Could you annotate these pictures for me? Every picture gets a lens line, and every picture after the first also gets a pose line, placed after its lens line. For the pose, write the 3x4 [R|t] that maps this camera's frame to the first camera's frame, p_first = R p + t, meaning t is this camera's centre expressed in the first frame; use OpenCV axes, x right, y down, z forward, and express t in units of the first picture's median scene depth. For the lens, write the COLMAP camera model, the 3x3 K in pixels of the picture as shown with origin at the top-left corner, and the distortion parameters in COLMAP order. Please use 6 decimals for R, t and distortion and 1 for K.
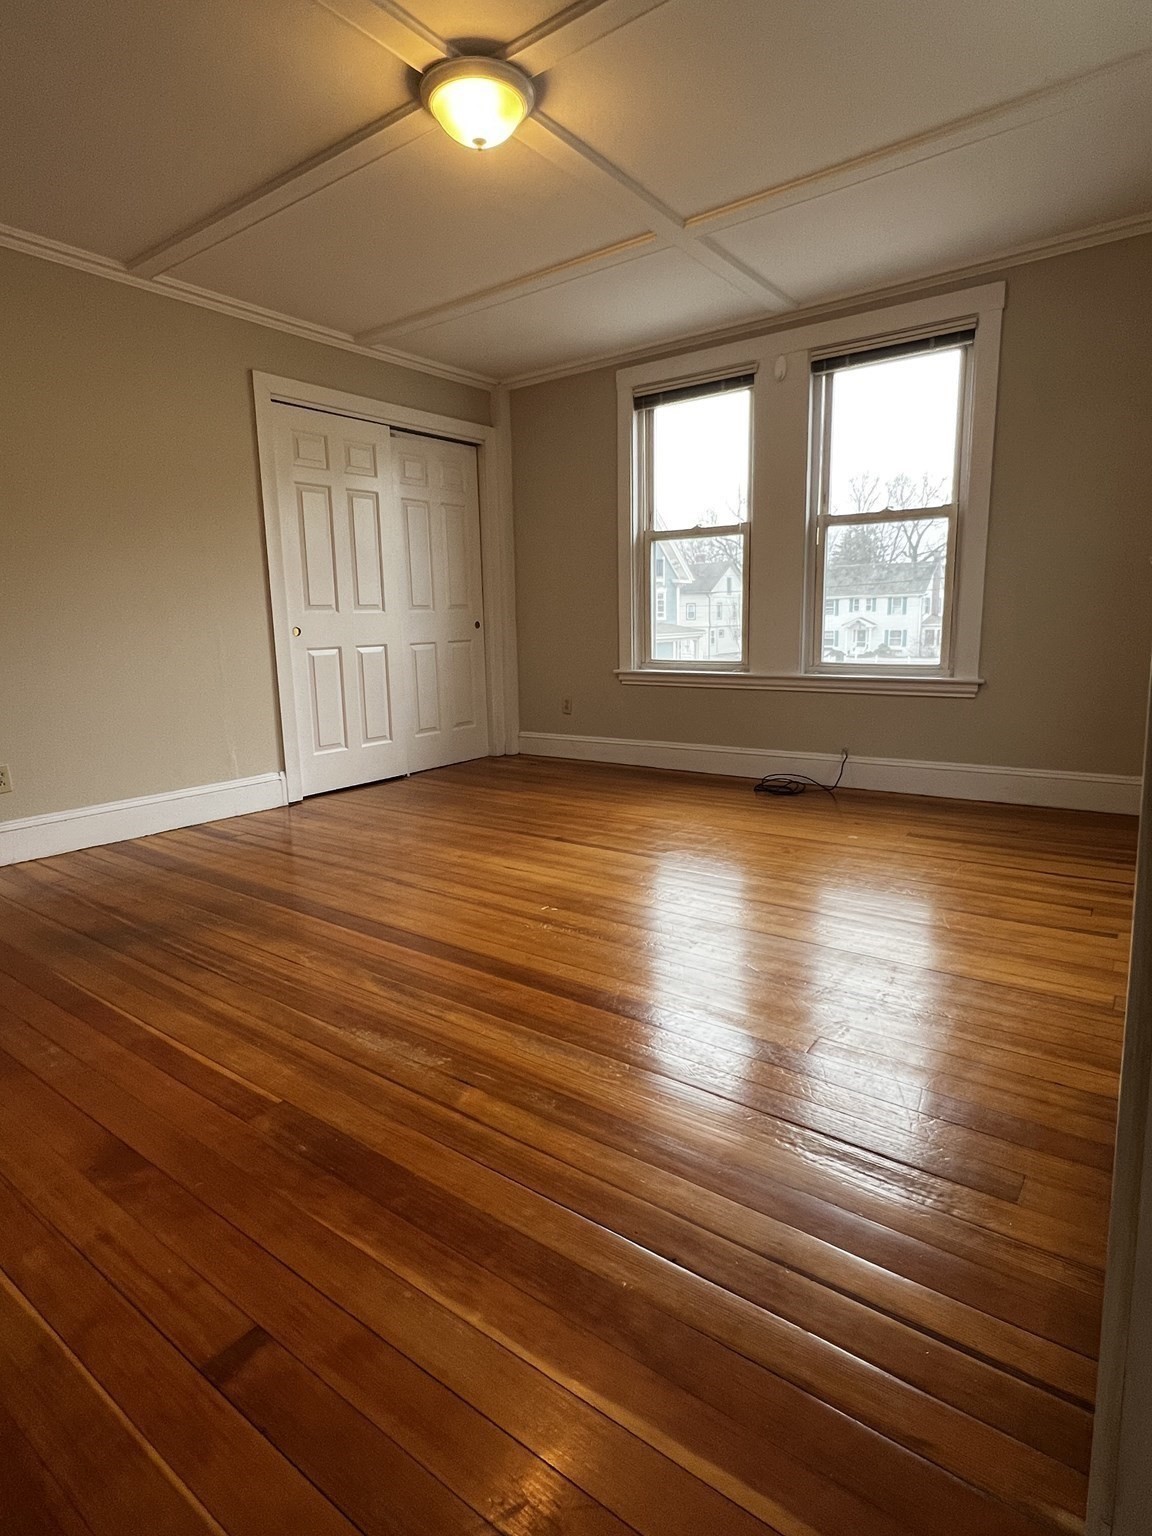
lens RADIAL K [[818.4, 0, 586.5], [0, 818.4, 762.7], [0, 0, 1]] dist [0.001109, -0.000241]
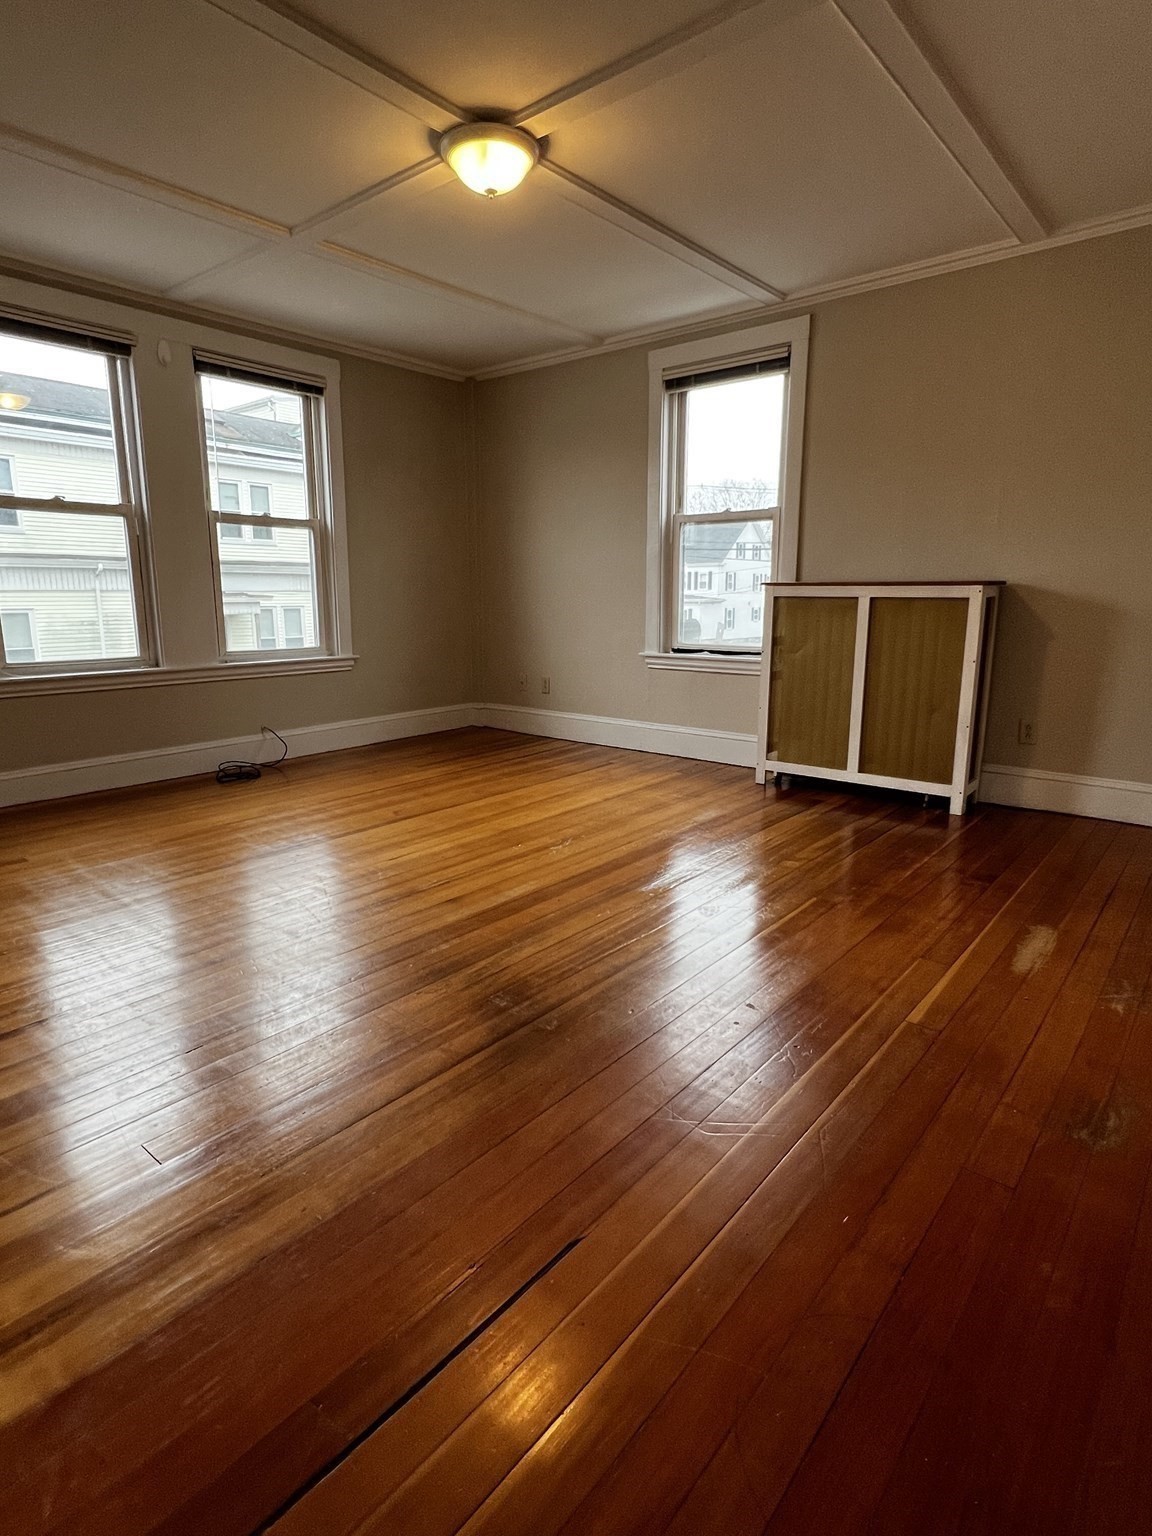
lens RADIAL K [[818.4, 0, 587.7], [0, 818.4, 752.1], [0, 0, 1]] dist [0.001109, -0.000241]
pose [[0.045370, -0.163737, 0.985460, -0.733562], [0.183521, 0.971053, 0.152894, -0.072474], [-0.981968, 0.173916, 0.074106, 0.487420]]
